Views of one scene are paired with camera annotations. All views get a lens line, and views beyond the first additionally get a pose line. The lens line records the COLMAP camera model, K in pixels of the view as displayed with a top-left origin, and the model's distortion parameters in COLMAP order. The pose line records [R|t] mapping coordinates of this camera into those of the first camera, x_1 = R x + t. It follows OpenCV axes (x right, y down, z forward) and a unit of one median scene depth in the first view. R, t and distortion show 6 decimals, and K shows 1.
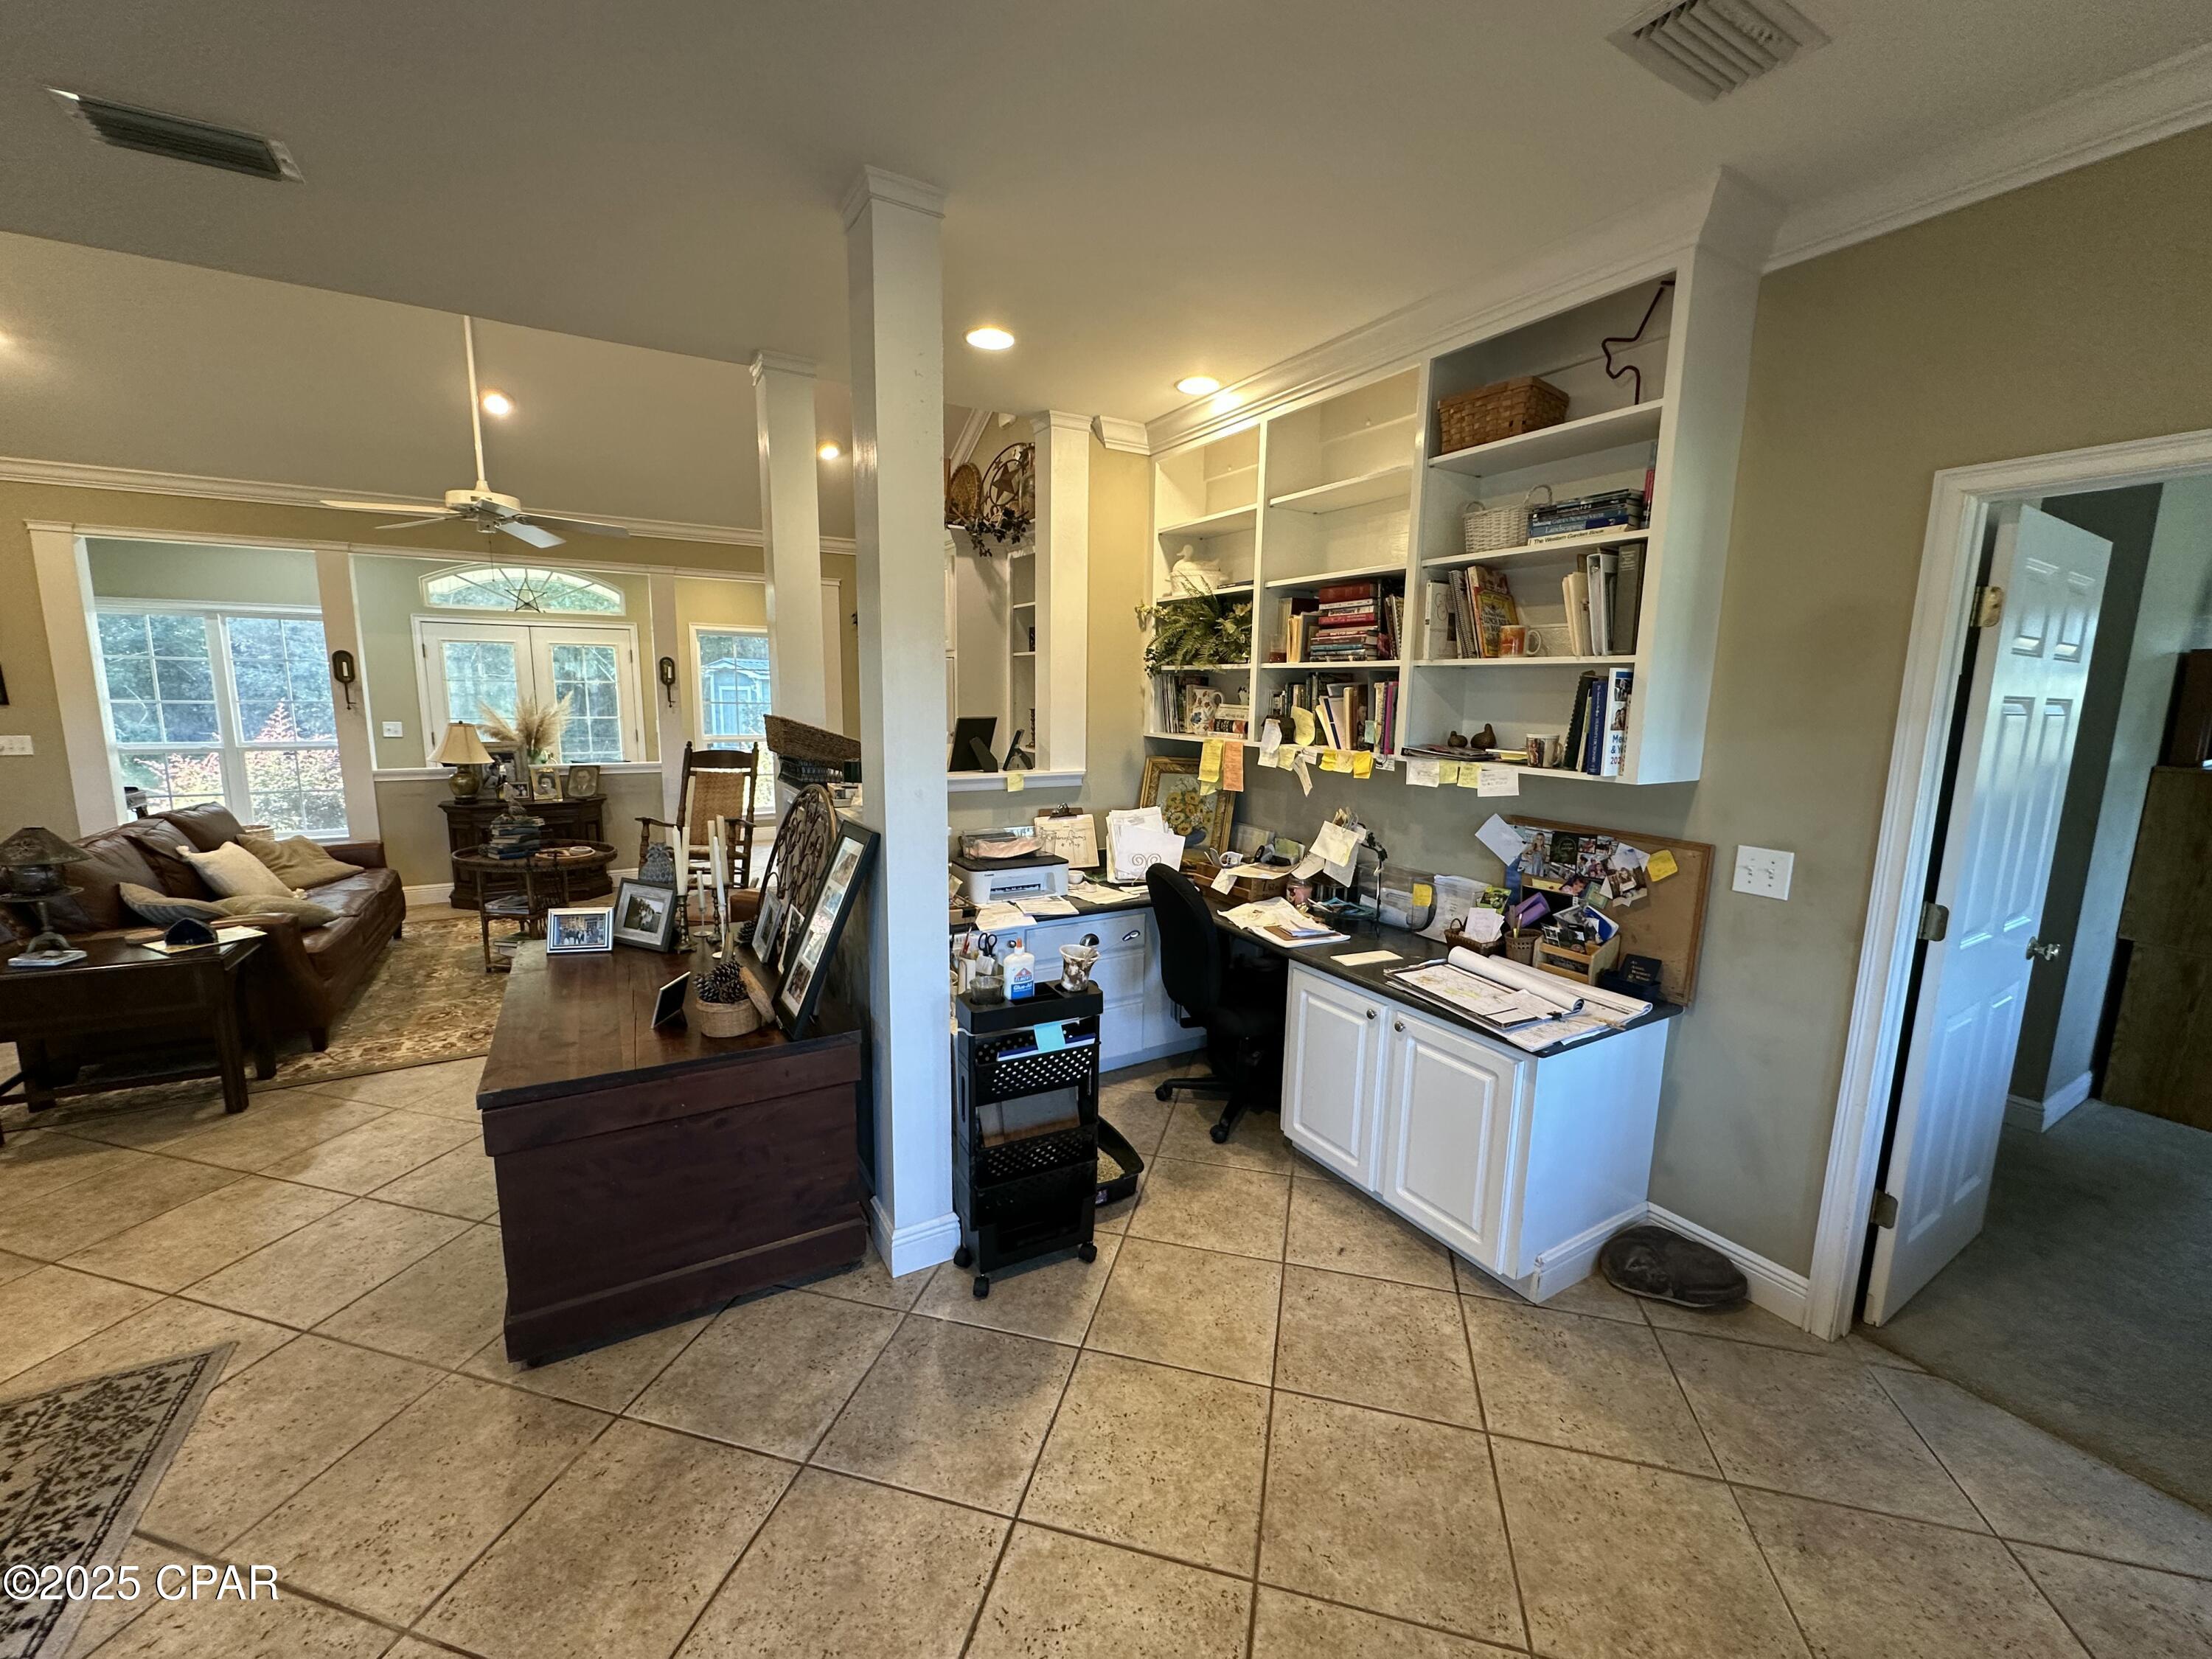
lens RADIAL K [[880.9, 0, 1107.0], [0, 880.9, 827.2], [0, 0, 1]] dist [-0.002453, 0.000510]
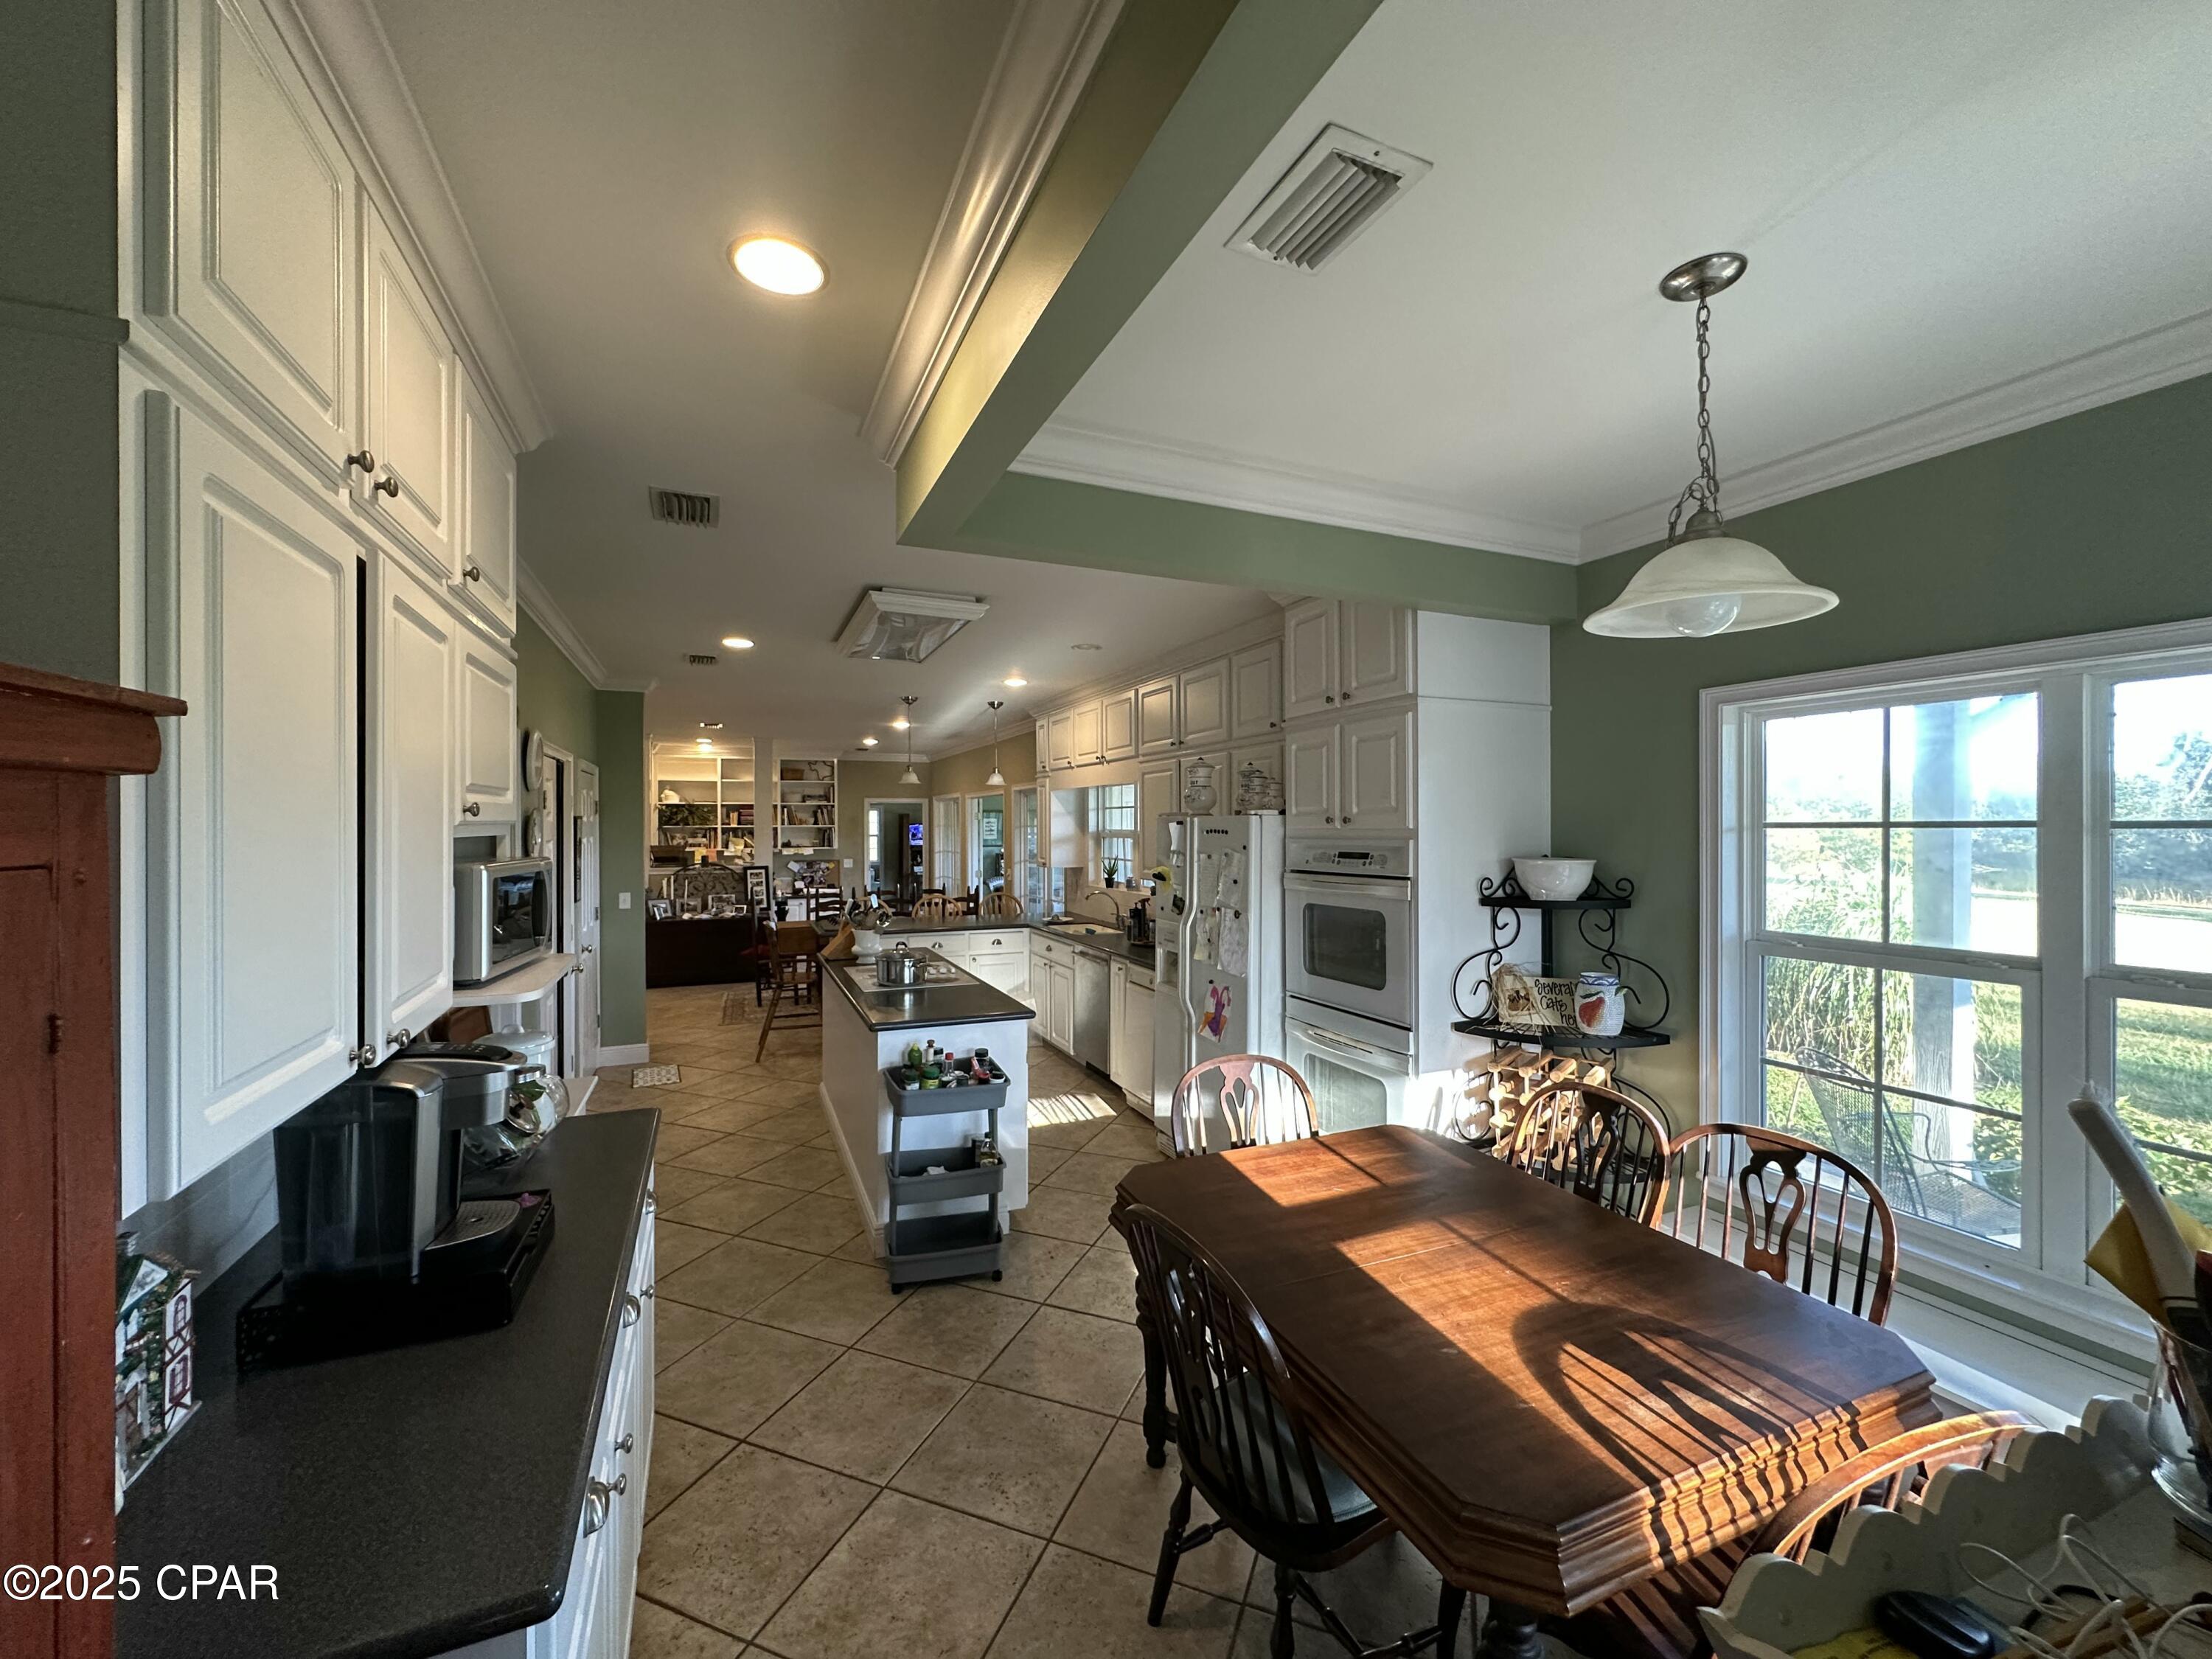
lens RADIAL K [[880.9, 0, 1107.0], [0, 880.9, 827.2], [0, 0, 1]] dist [-0.002453, 0.000510]
pose [[0.121618, -0.017776, 0.992418, -3.575464], [0.162815, 0.986654, -0.002280, 0.082188], [-0.979132, 0.161858, 0.122889, -1.035753]]
